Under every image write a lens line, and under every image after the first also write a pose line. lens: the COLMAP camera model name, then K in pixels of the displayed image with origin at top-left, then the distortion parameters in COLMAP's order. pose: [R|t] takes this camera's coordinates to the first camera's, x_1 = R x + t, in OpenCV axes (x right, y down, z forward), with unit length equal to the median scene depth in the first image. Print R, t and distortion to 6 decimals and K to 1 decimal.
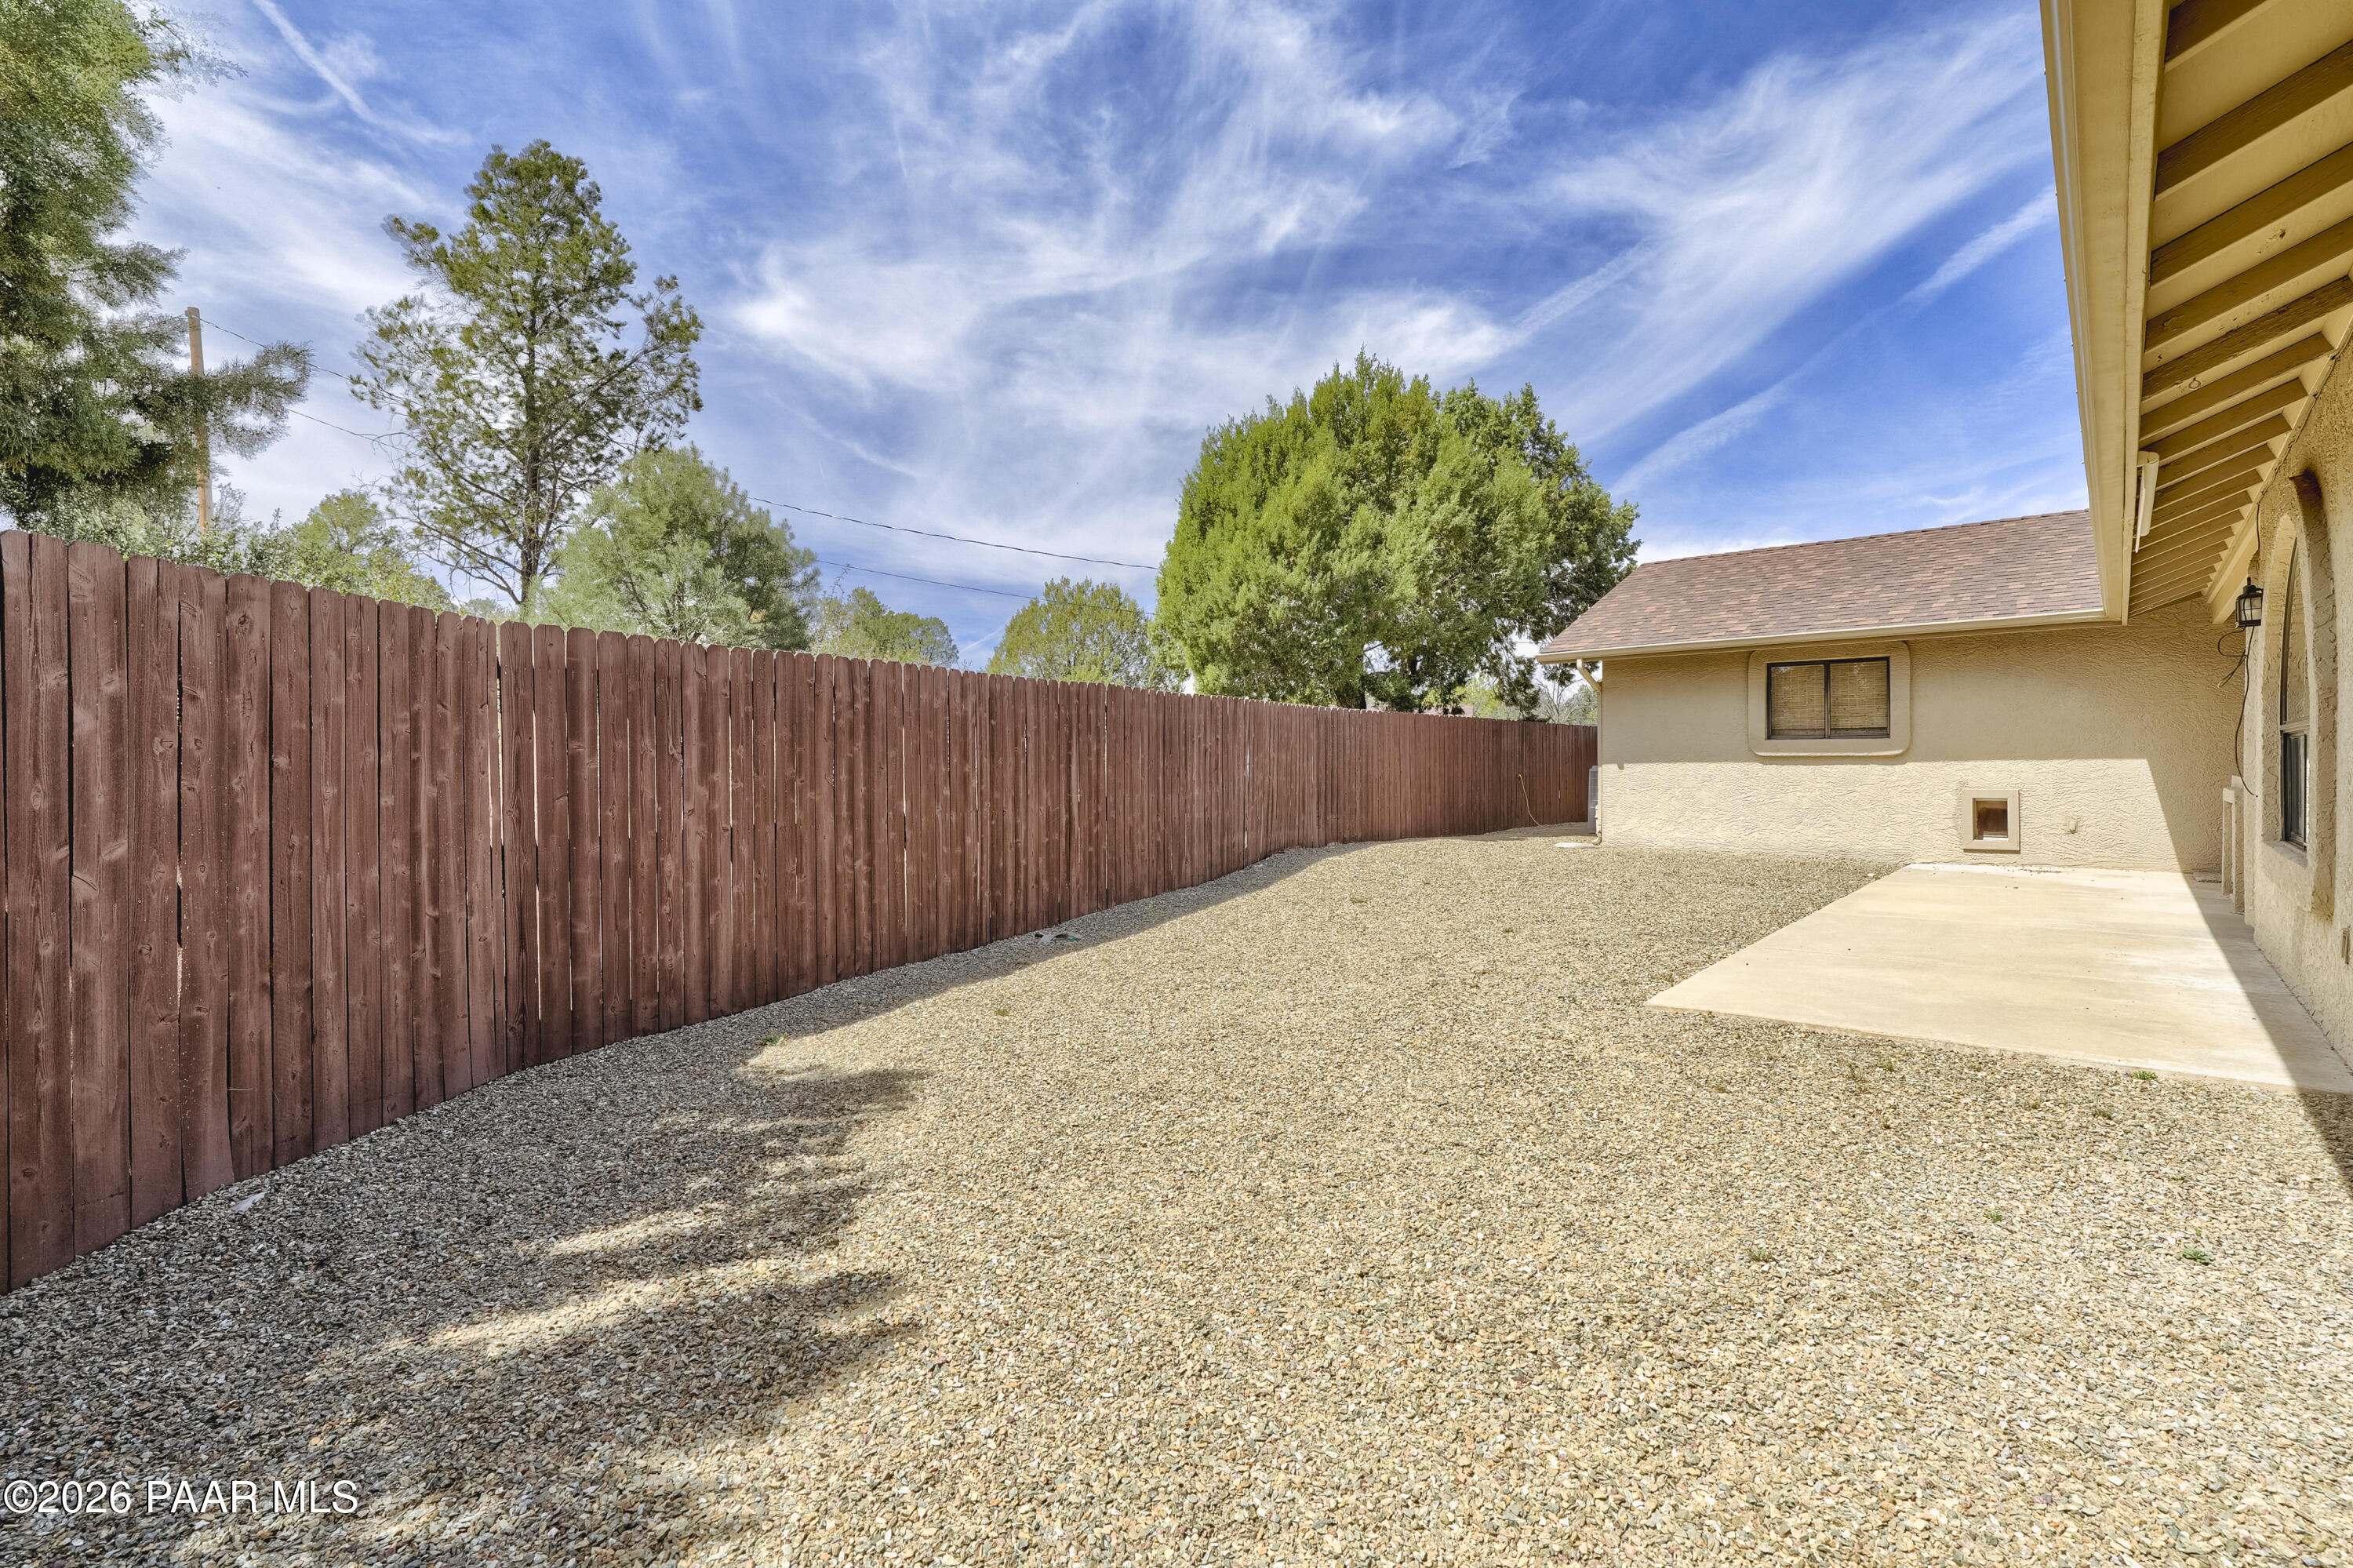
lens RADIAL K [[1065.9, 0, 1168.3], [0, 1065.9, 768.5], [0, 0, 1]] dist [-0.020376, 0.014133]
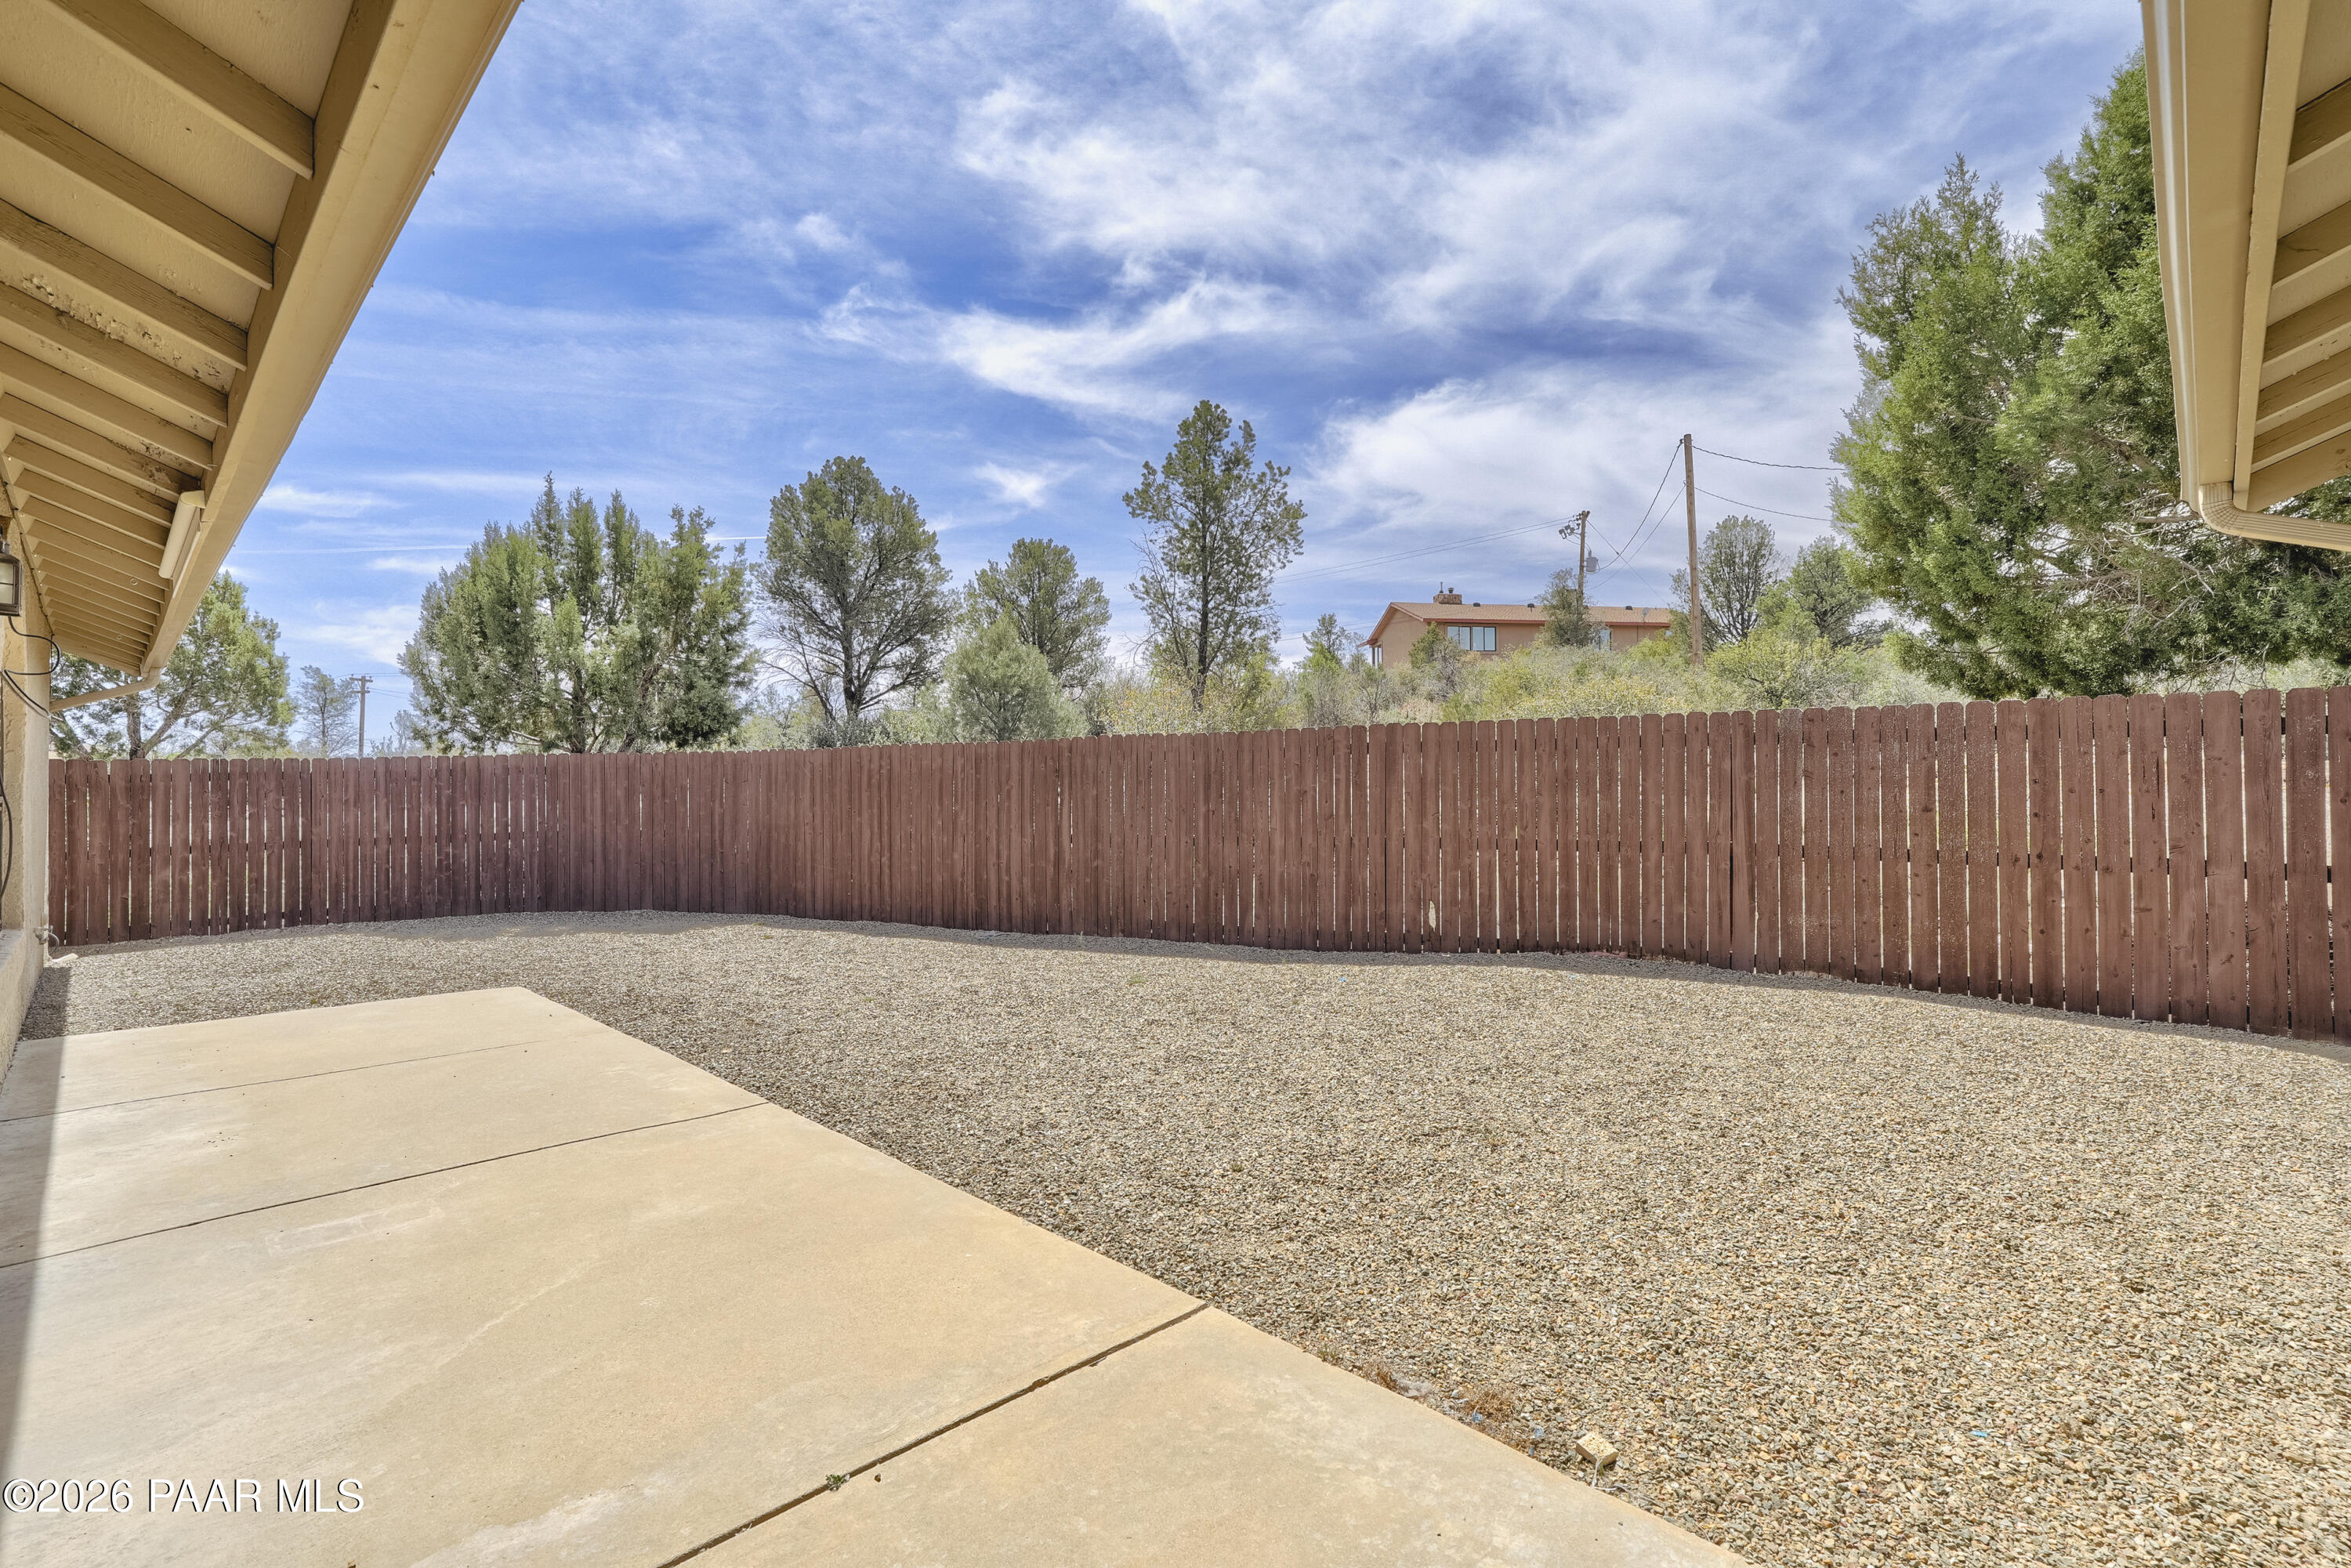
lens RADIAL K [[1065.0, 0, 1167.3], [0, 1065.0, 768.5], [0, 0, 1]] dist [-0.020376, 0.014133]
pose [[-0.074282, -0.000690, -0.997237, 1.567706], [0.003978, 0.999992, -0.000989, -0.064227], [0.997229, -0.004041, -0.074279, 1.732106]]
